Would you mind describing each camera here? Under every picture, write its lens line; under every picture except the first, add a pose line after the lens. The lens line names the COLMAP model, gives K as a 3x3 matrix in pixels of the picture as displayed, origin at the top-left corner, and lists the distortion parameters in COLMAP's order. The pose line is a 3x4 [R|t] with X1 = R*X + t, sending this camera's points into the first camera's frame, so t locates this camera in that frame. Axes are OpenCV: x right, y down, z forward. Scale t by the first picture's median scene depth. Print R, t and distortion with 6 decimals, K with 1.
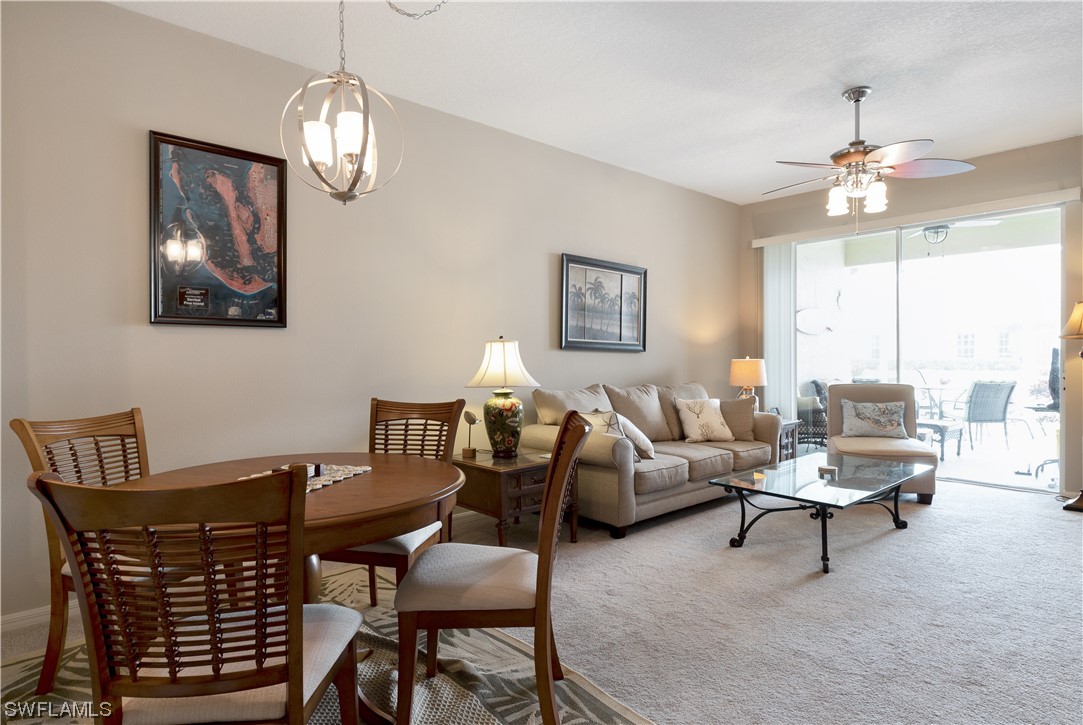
lens RADIAL K [[576.7, 0, 542.2], [0, 576.7, 352.1], [0, 0, 1]] dist [0.001574, 0.000072]
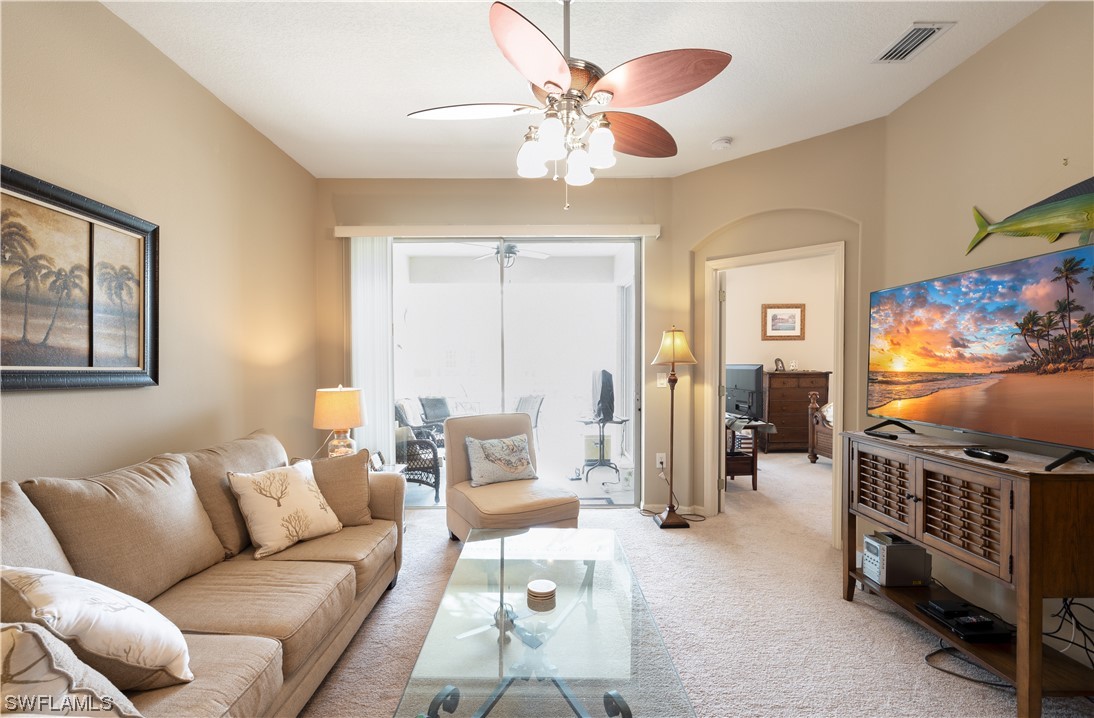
lens RADIAL K [[483.1, 0, 542.1], [0, 483.1, 372.0], [0, 0, 1]] dist [0.001616, 0.000403]
pose [[0.659931, -0.014377, 0.751189, 0.085546], [-0.004521, 0.999723, 0.023105, -0.025811], [-0.751313, -0.018644, 0.659683, 0.482647]]
